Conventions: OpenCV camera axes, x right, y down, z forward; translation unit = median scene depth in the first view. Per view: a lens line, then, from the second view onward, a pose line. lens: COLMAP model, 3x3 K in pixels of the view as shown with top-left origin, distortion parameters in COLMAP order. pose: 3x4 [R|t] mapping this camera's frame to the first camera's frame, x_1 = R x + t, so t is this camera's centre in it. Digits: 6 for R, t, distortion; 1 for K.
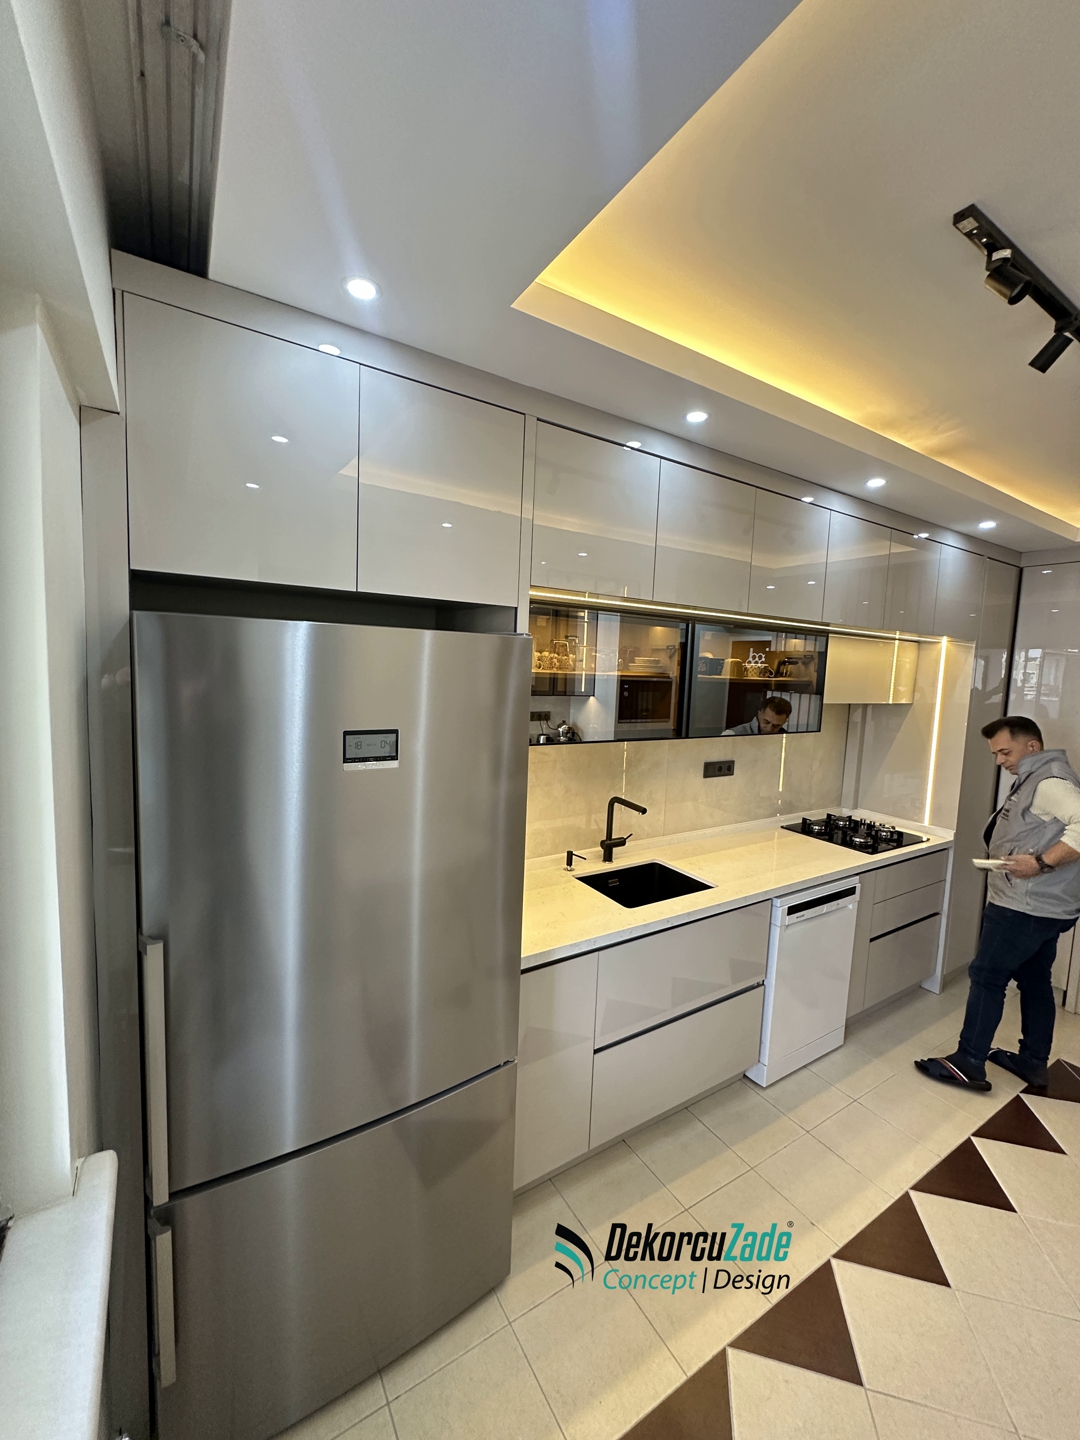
lens RADIAL K [[575.3, 0, 540.1], [0, 575.3, 718.2], [0, 0, 1]] dist [-0.002631, 0.000992]
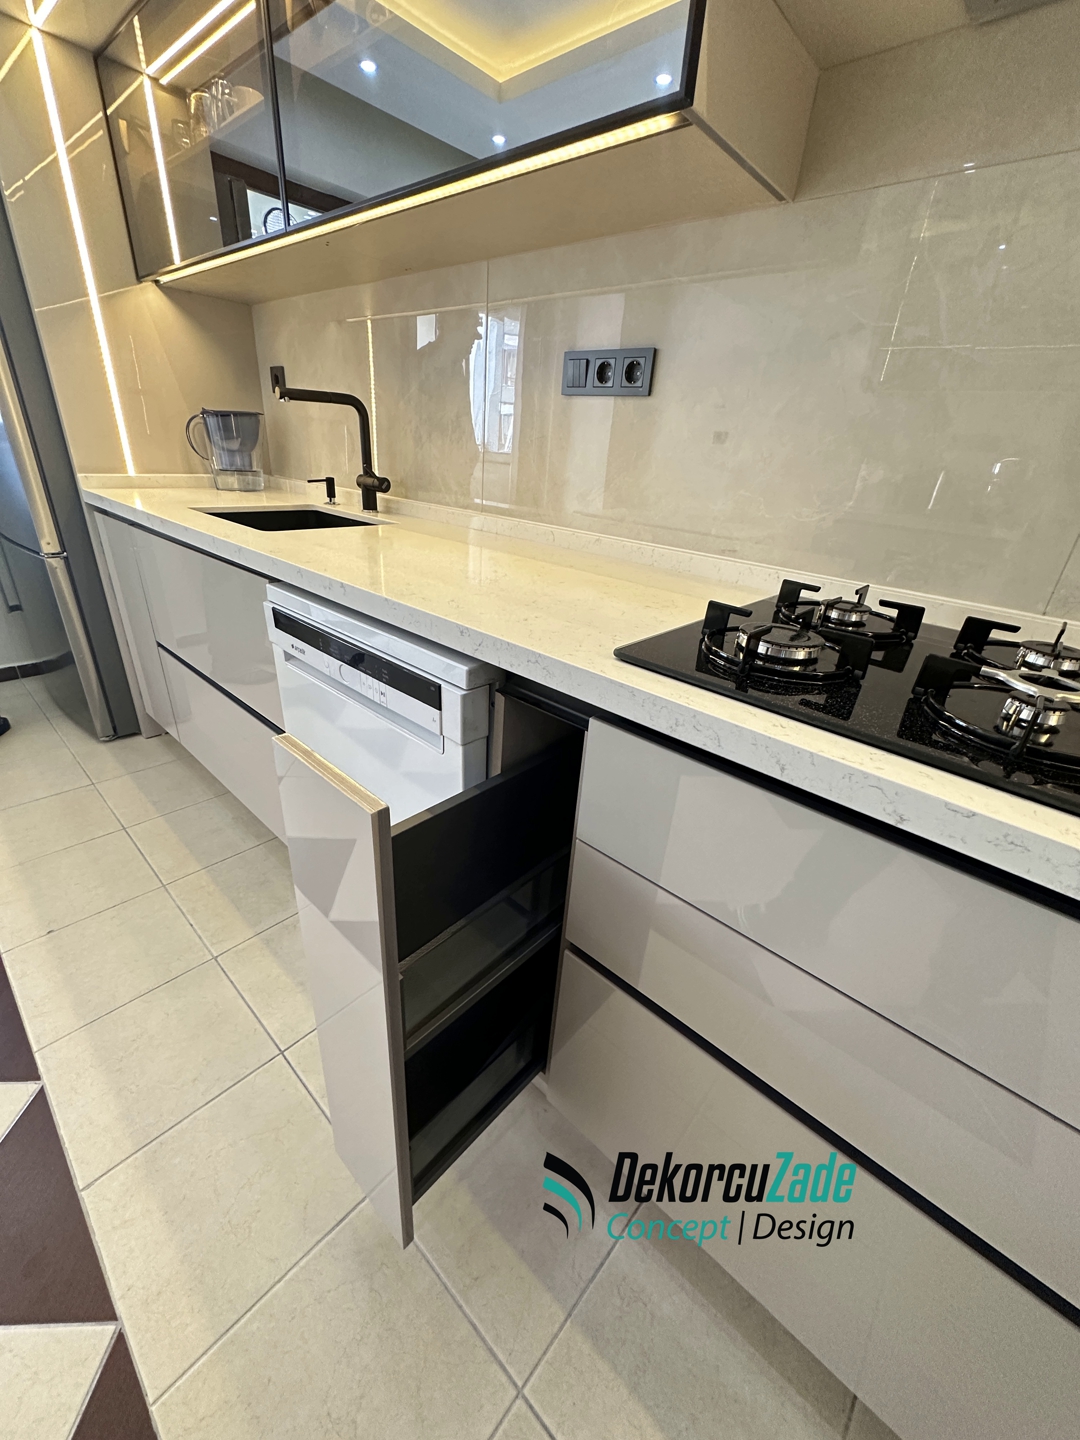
lens RADIAL K [[575.3, 0, 537.3], [0, 575.3, 716.0], [0, 0, 1]] dist [-0.002631, 0.000992]
pose [[0.278727, 0.393708, -0.875960, 0.859752], [-0.144639, 0.918911, 0.366990, 0.194854], [0.949416, 0.024408, 0.313071, 0.985064]]
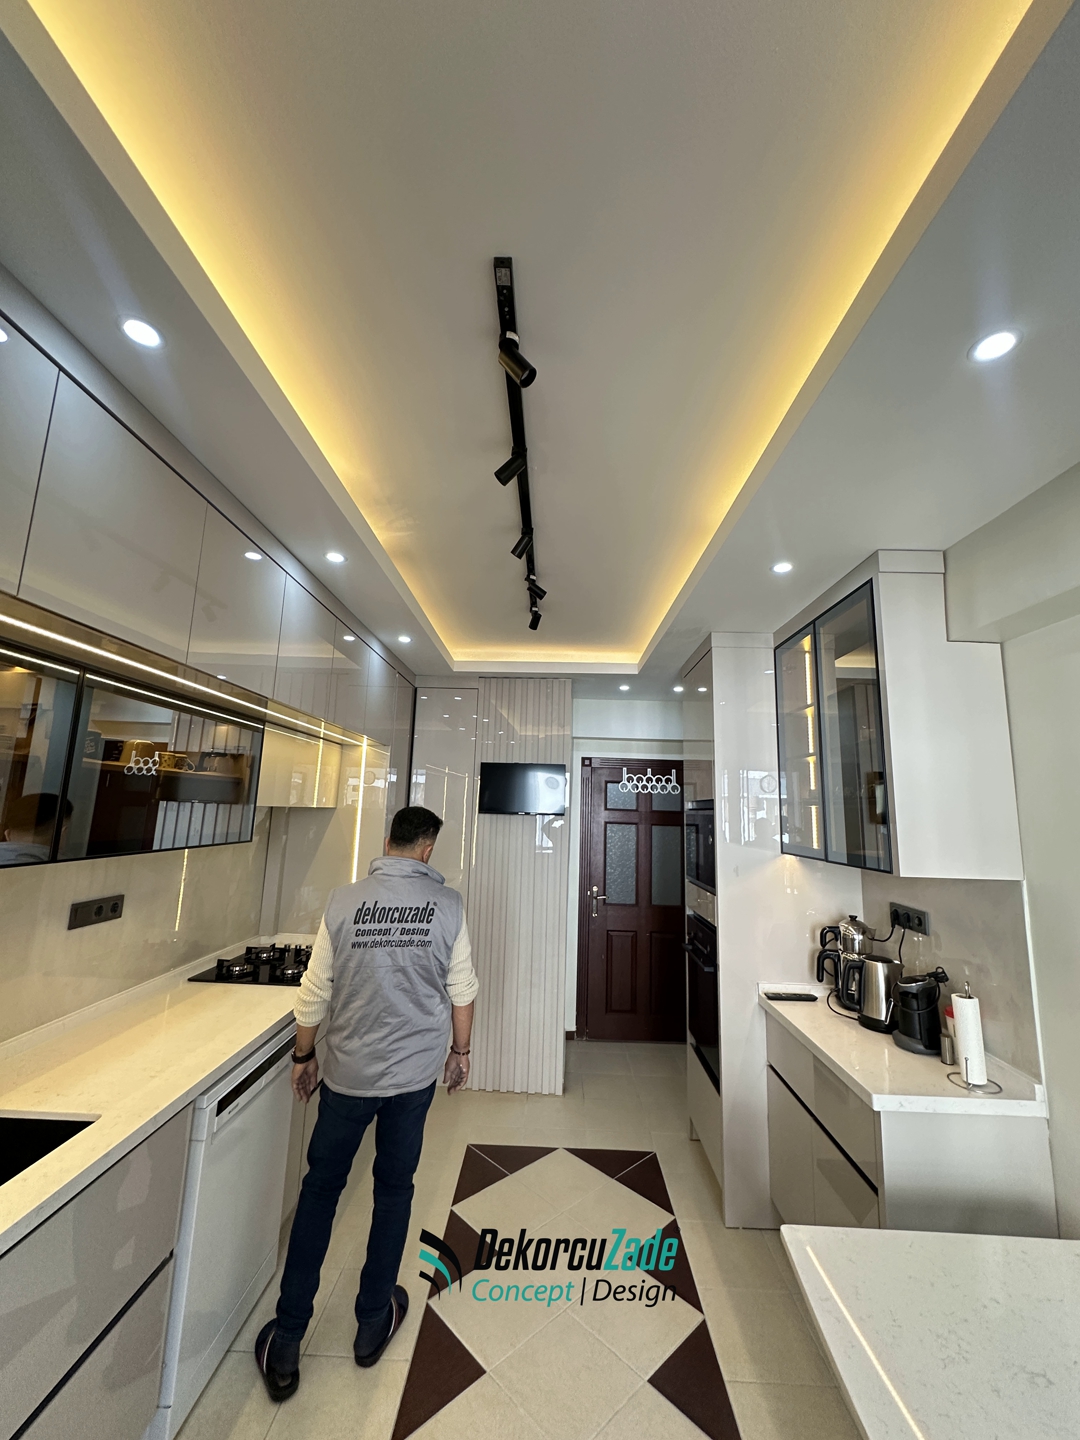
lens RADIAL K [[575.3, 0, 540.1], [0, 575.3, 717.8], [0, 0, 1]] dist [-0.002631, 0.000992]
pose [[0.545800, 0.112046, 0.830390, 0.021356], [0.066098, 0.982174, -0.175971, 0.024233], [-0.835304, 0.150932, 0.528665, 0.234734]]
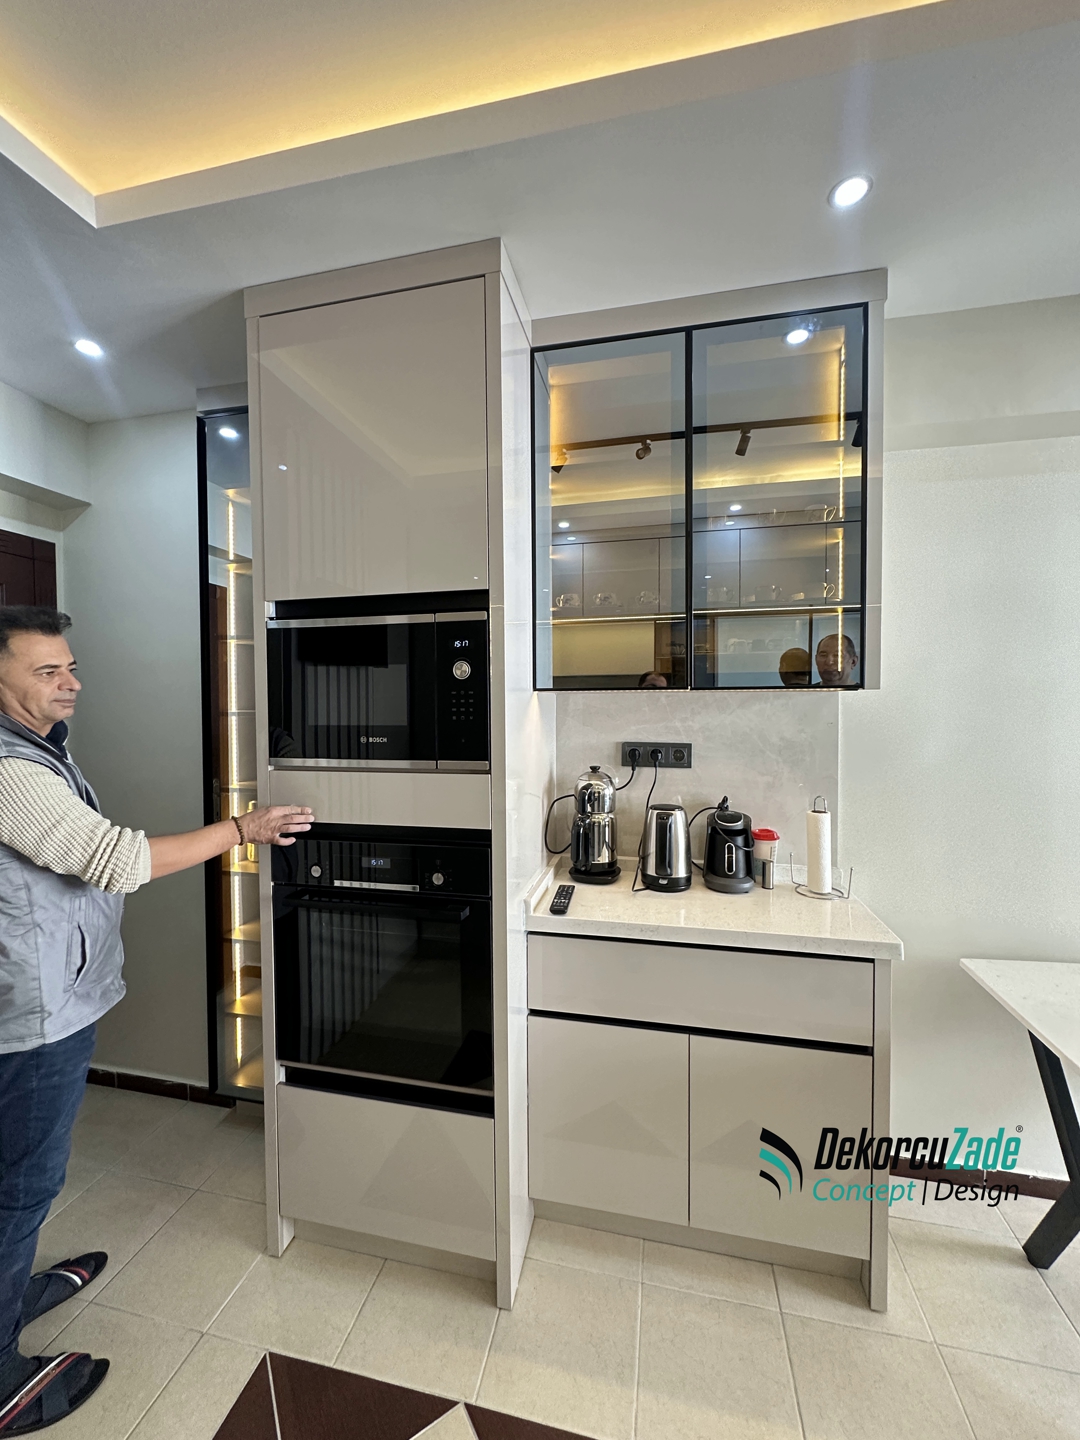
lens RADIAL K [[575.3, 0, 538.4], [0, 575.3, 717.0], [0, 0, 1]] dist [-0.002631, 0.000992]
pose [[-0.716986, -0.051025, 0.695217, 0.662279], [0.043175, 0.992152, 0.117345, 0.062073], [-0.695749, 0.114151, -0.709157, 0.890473]]
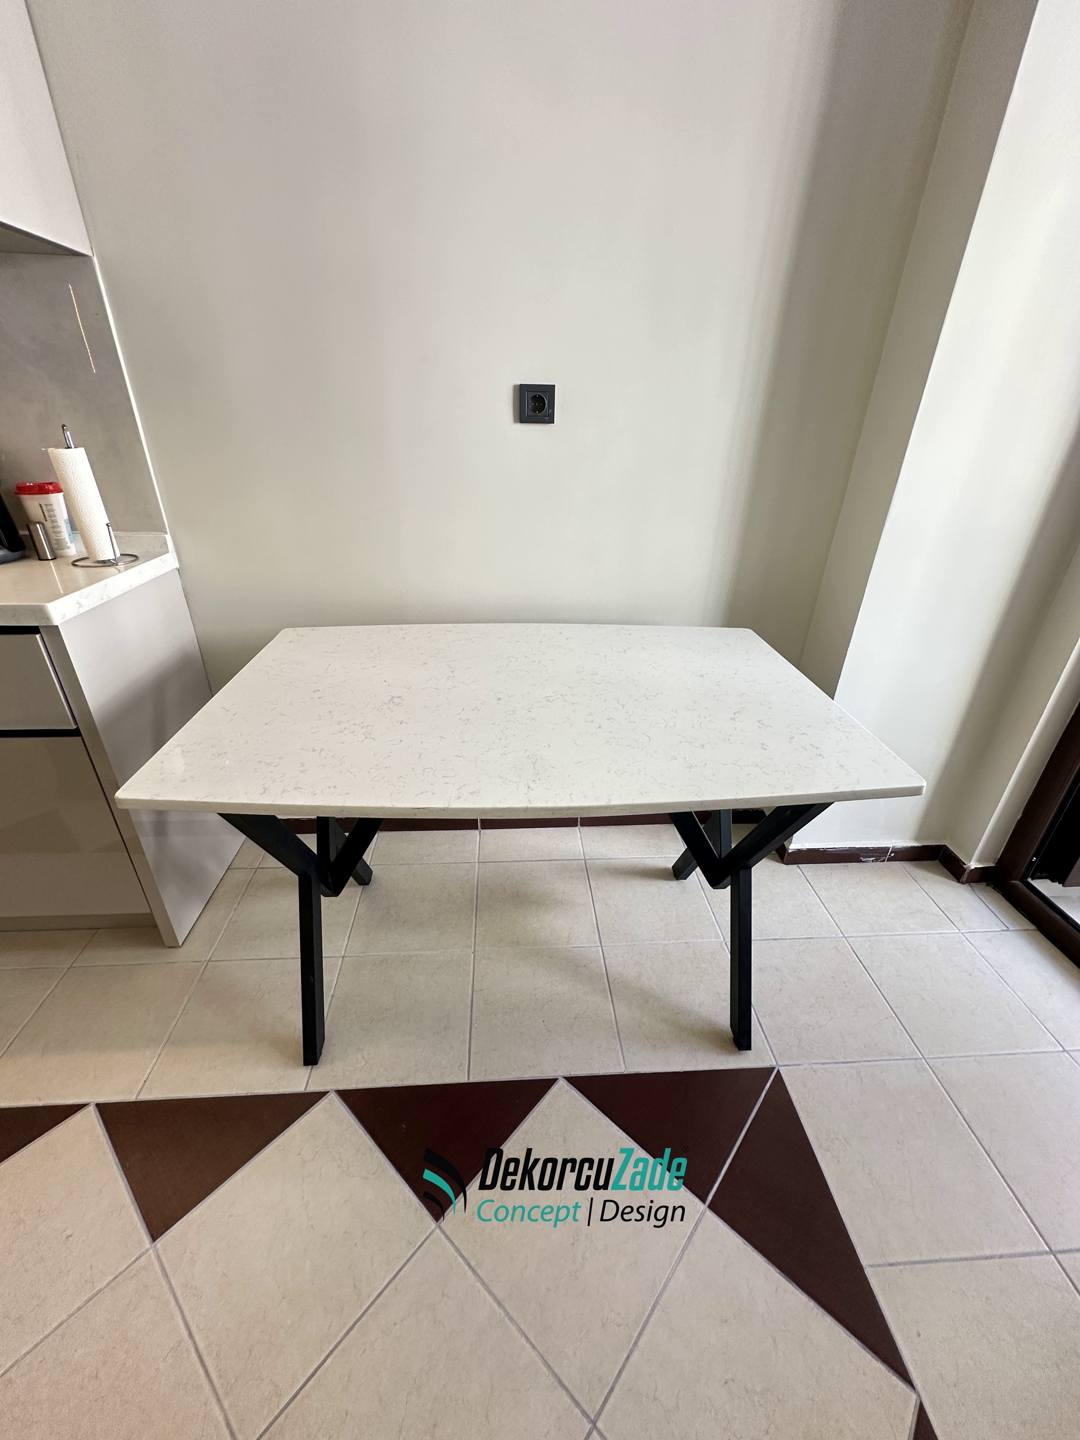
lens RADIAL K [[575.3, 0, 541.0], [0, 575.3, 718.2], [0, 0, 1]] dist [-0.002631, 0.000992]
pose [[-0.881377, -0.268210, 0.388892, 0.294417], [-0.012253, 0.835906, 0.548736, 0.179305], [-0.472254, 0.478878, -0.740035, 0.495179]]
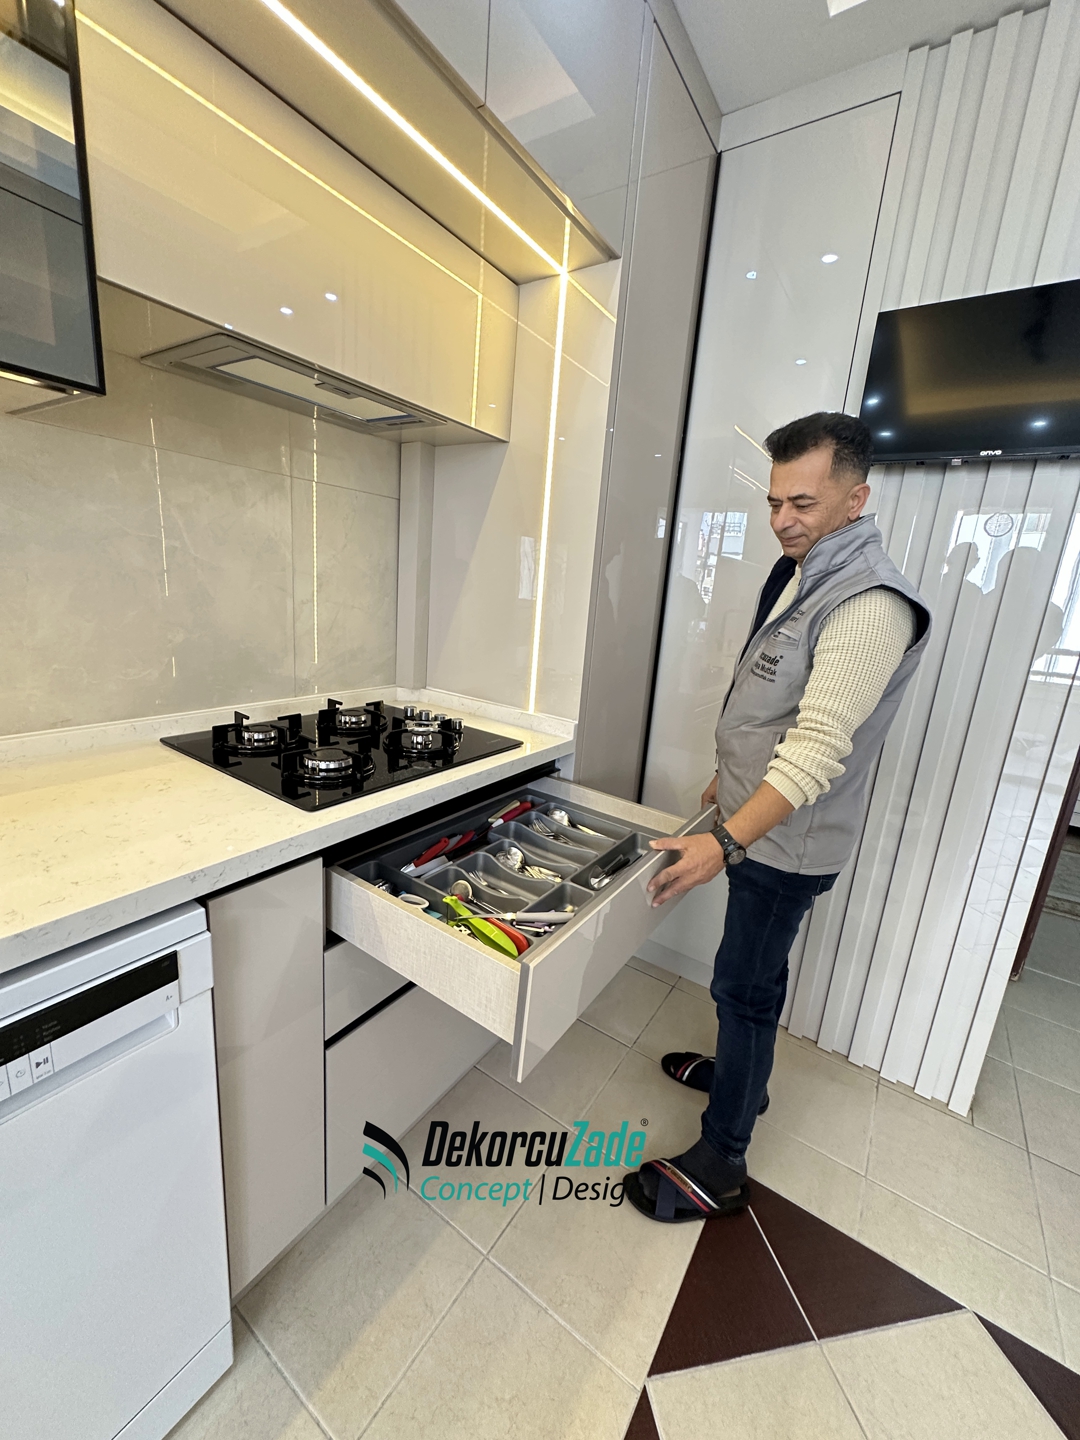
lens RADIAL K [[575.3, 0, 540.9], [0, 575.3, 717.5], [0, 0, 1]] dist [-0.002631, 0.000992]
pose [[0.911329, -0.063146, 0.406808, 0.621300], [-0.005060, 0.986373, 0.164444, 0.143656], [-0.411648, -0.151921, 0.898591, 0.728136]]
